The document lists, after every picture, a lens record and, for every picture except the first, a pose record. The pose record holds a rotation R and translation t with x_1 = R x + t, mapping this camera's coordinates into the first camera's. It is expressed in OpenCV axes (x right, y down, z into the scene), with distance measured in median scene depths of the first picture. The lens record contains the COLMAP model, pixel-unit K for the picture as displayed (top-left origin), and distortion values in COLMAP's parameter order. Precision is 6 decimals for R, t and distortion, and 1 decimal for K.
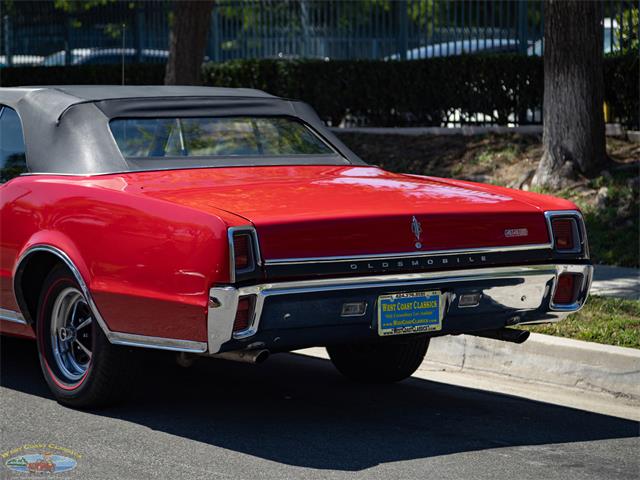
lens RADIAL K [[4564.5, 0, 372.6], [0, 4564.5, 199.5], [0, 0, 1]] dist [1.015000, 0.000000]
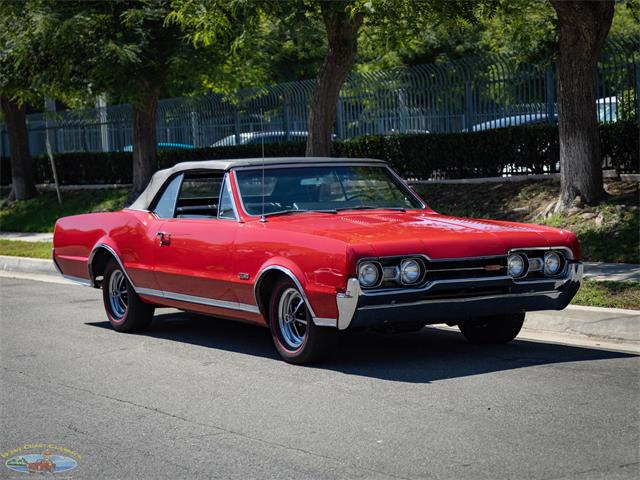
lens RADIAL K [[4564.5, 0, 320.3], [0, 4564.5, 241.4], [0, 0, 1]] dist [1.015000, 0.000000]
pose [[0.998199, -0.040299, -0.044427, 0.022722], [0.040076, 0.999179, -0.005889, 0.010852], [0.044628, 0.004098, 0.998995, -0.452712]]
